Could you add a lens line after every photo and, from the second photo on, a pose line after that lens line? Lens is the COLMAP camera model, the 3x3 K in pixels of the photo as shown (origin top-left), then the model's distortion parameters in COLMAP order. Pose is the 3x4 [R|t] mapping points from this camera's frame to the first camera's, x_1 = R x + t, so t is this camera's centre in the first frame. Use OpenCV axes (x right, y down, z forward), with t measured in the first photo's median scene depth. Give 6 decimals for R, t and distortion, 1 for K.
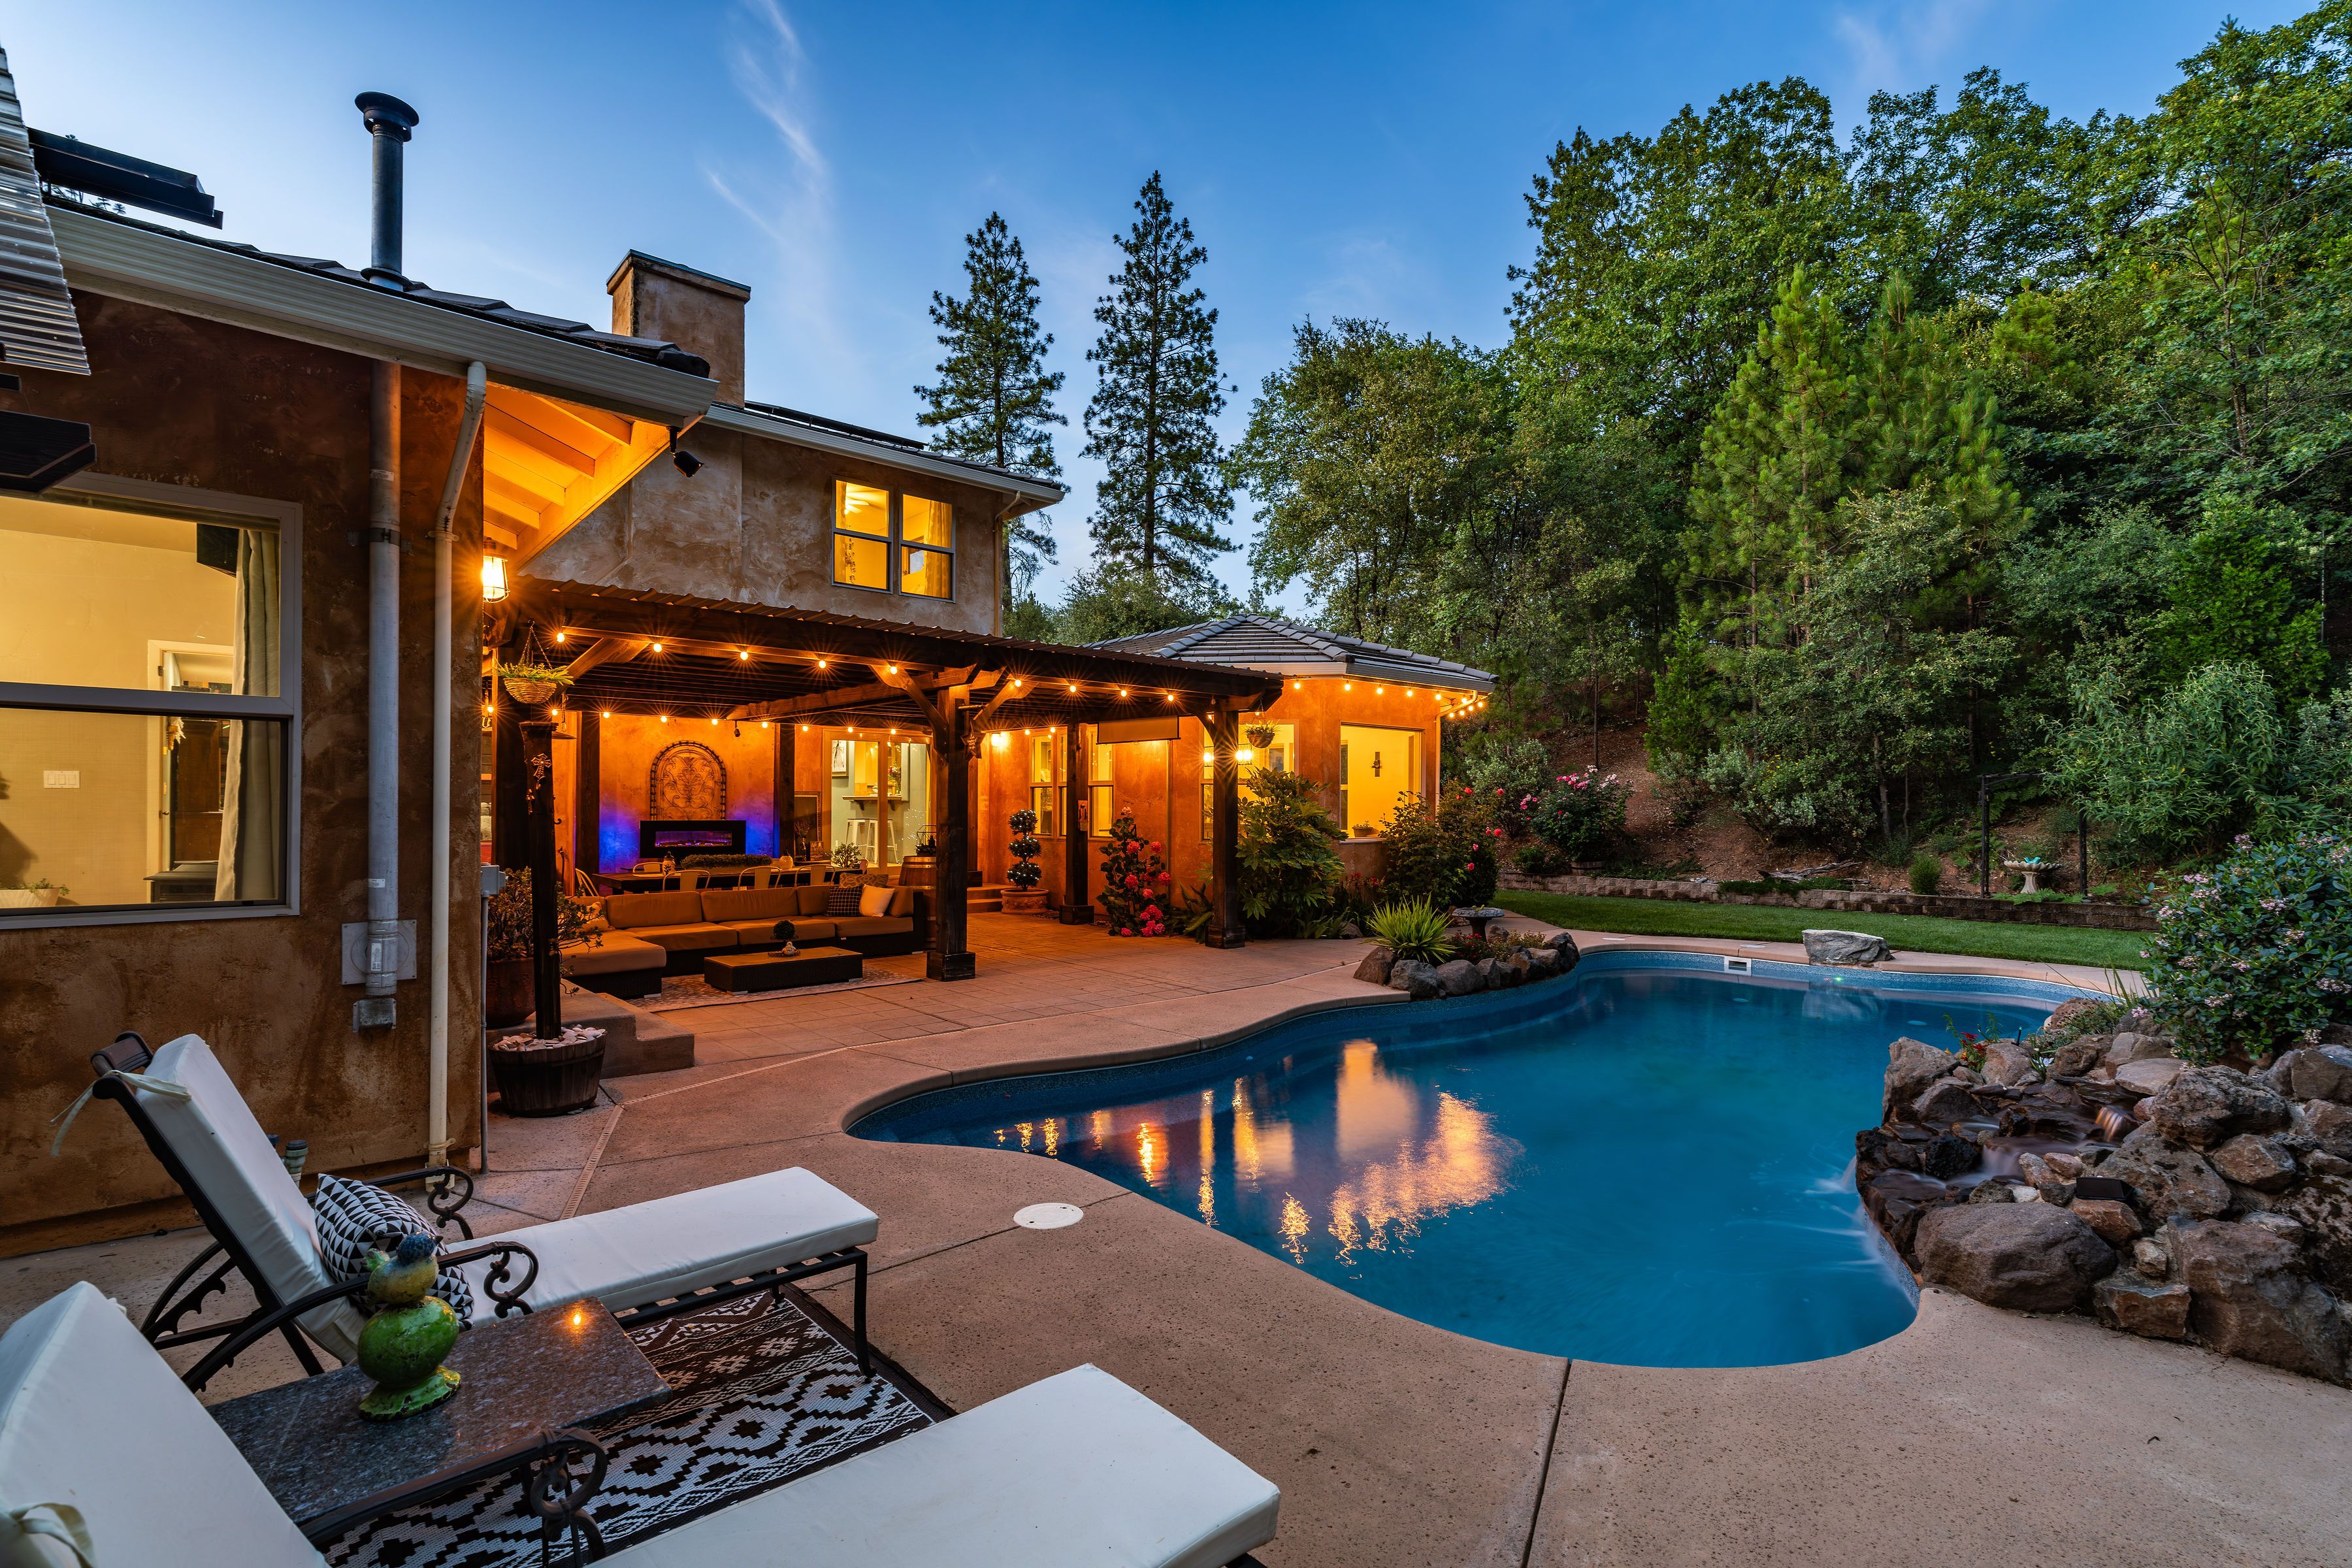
lens RADIAL K [[1063.5, 0, 1172.4], [0, 1063.5, 806.4], [0, 0, 1]] dist [-0.001050, -0.000109]
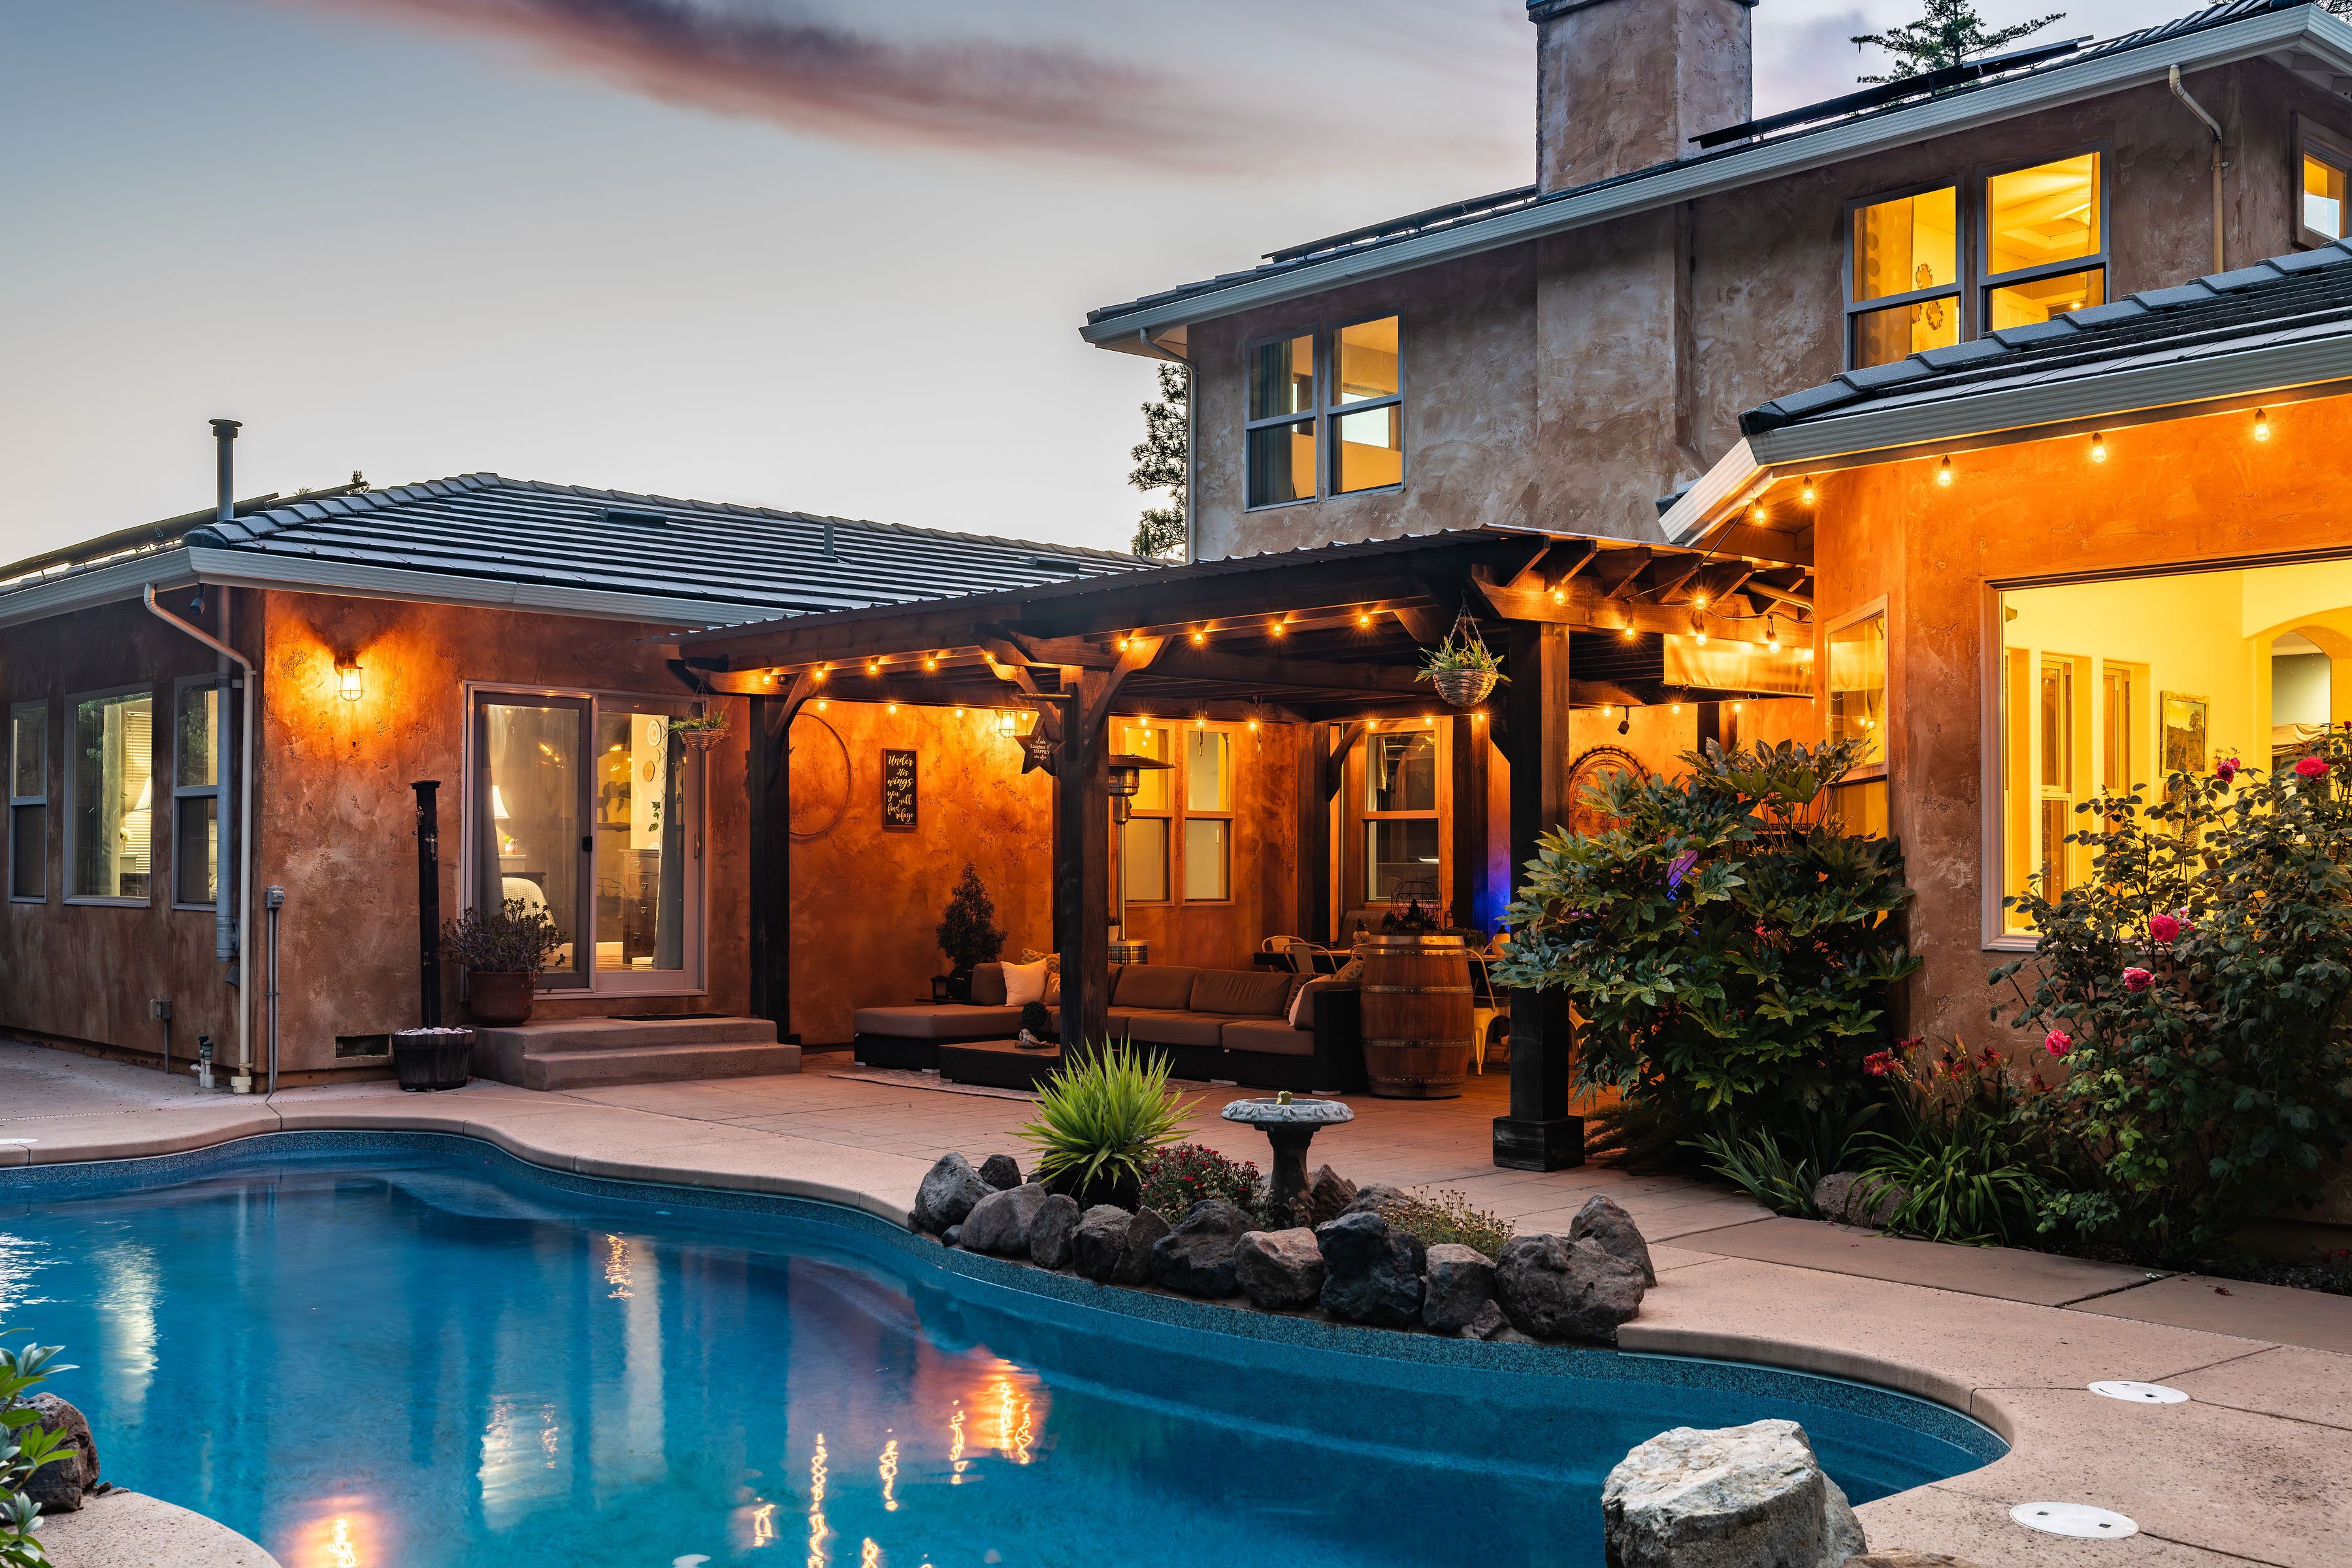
lens RADIAL K [[2323.2, 0, 1178.1], [0, 2323.2, 833.8], [0, 0, 1]] dist [0.009708, 0.005969]
pose [[0.018079, -0.020664, -0.999623, 0.869455], [-0.006508, 0.999763, -0.020784, 0.016080], [0.999815, 0.006881, 0.017940, 0.742711]]
